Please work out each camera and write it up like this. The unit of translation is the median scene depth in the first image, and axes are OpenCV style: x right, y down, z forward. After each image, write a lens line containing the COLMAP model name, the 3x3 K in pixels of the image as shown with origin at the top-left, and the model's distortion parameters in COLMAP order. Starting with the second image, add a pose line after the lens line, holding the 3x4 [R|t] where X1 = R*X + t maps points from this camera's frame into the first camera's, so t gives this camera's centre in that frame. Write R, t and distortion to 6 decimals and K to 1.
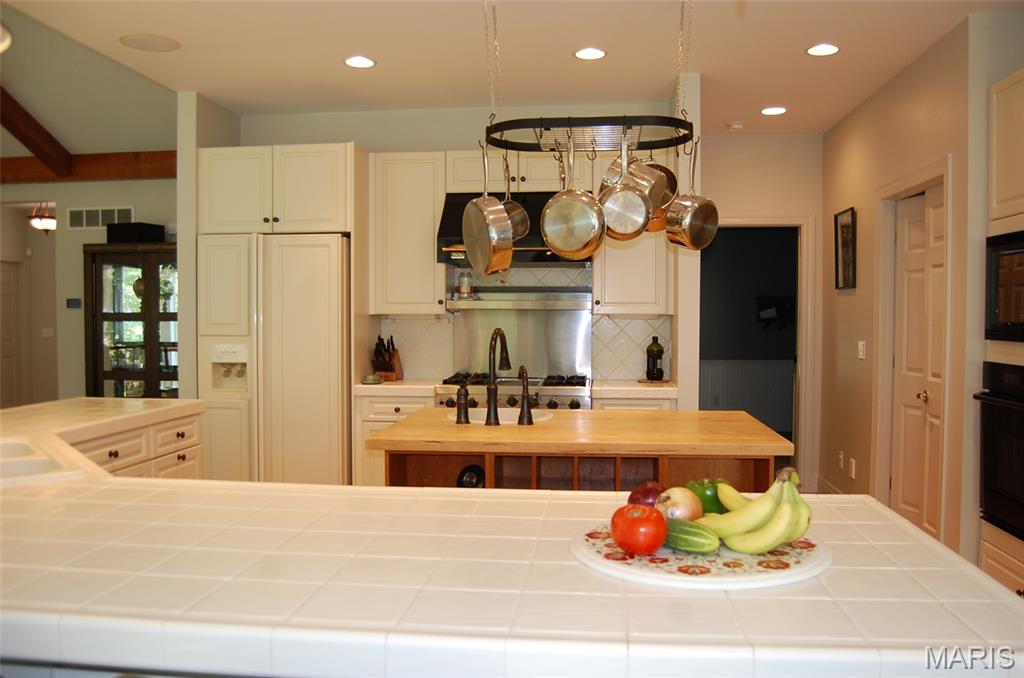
lens RADIAL K [[821.3, 0, 512.8], [0, 821.3, 336.8], [0, 0, 1]] dist [-0.067262, 0.000402]
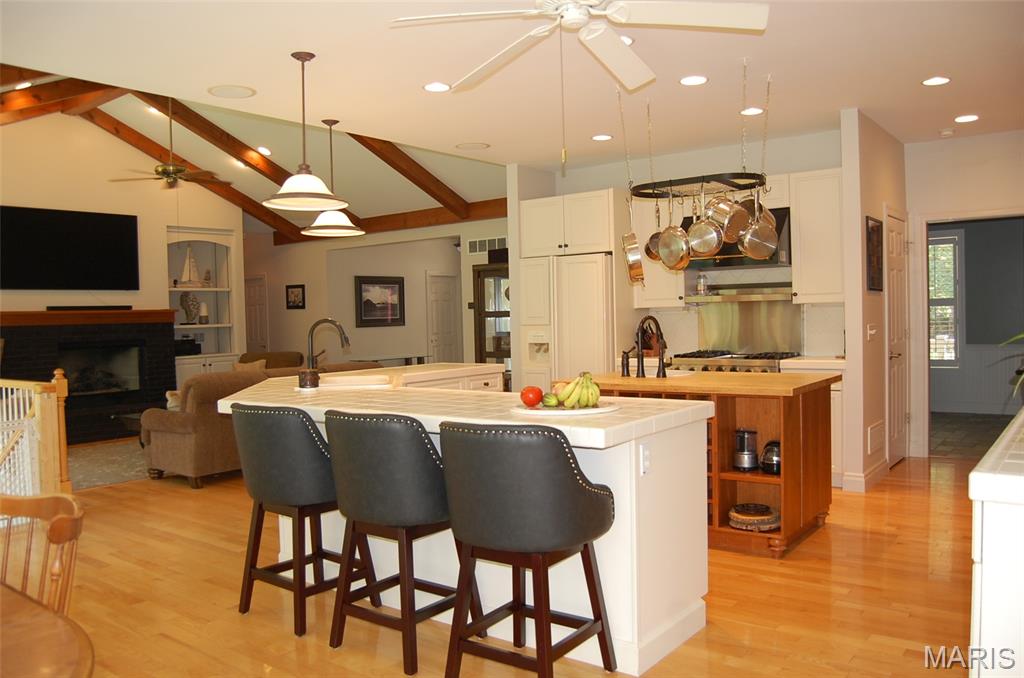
lens RADIAL K [[821.3, 0, 511.9], [0, 821.3, 339.7], [0, 0, 1]] dist [-0.067262, 0.000402]
pose [[0.855081, -0.007050, -0.518447, 0.376117], [0.012655, 0.999893, 0.007274, 0.013438], [0.518341, -0.012781, 0.855079, -0.305019]]
